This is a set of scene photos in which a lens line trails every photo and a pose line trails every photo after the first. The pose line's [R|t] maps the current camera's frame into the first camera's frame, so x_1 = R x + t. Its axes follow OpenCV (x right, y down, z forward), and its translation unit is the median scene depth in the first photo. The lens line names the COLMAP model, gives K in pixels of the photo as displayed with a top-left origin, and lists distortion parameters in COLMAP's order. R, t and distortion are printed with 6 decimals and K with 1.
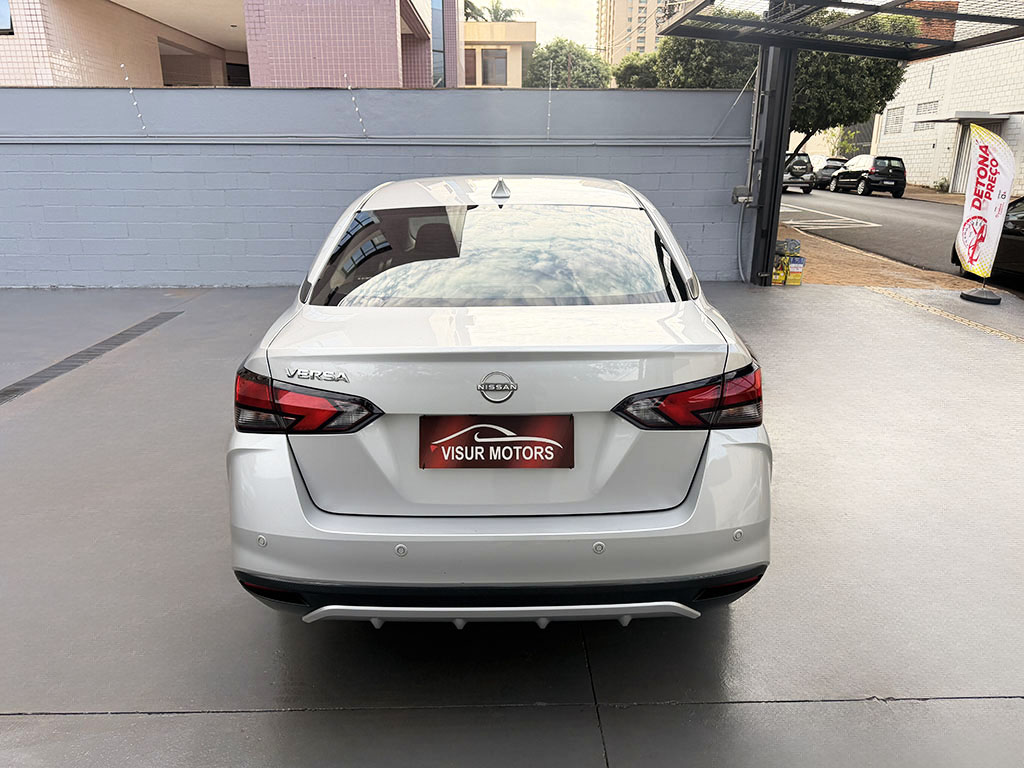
lens RADIAL K [[740.5, 0, 509.6], [0, 740.5, 395.9], [0, 0, 1]] dist [0.072839, -0.081230]
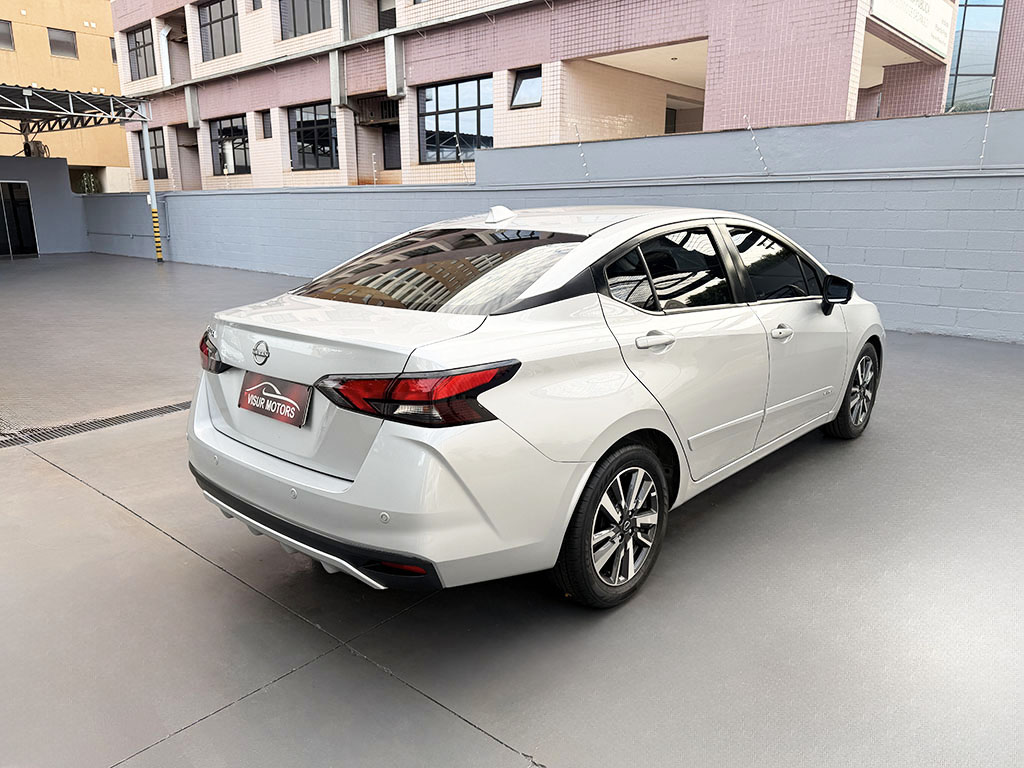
lens RADIAL K [[747.2, 0, 512.0], [0, 747.2, 384.0], [0, 0, 1]] dist [0.035720, -0.002817]
pose [[0.749692, 0.158398, -0.642551, 0.974591], [-0.200681, 0.979629, 0.007350, -0.047436], [0.630625, 0.123437, 0.766208, 0.206655]]
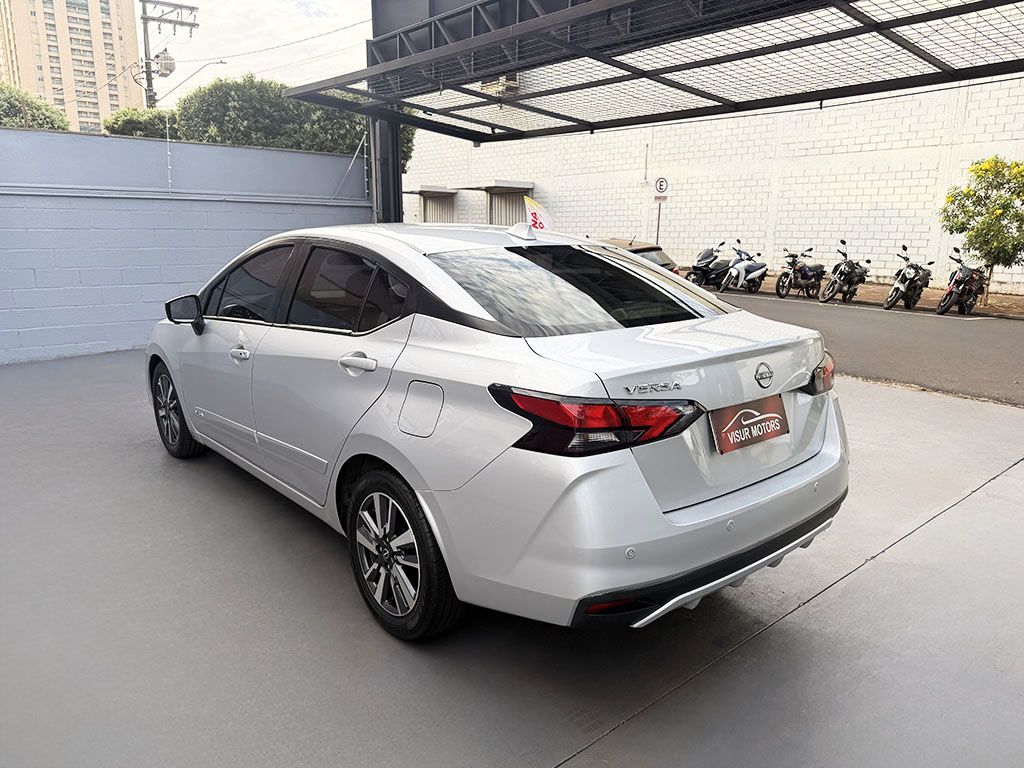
lens RADIAL K [[757.5, 0, 515.9], [0, 757.5, 383.5], [0, 0, 1]] dist [0.051897, -0.068129]
pose [[0.759328, -0.126494, 0.638294, -0.945942], [0.189486, 0.981396, -0.030929, -0.031350], [-0.622507, 0.144433, 0.769171, 0.217869]]
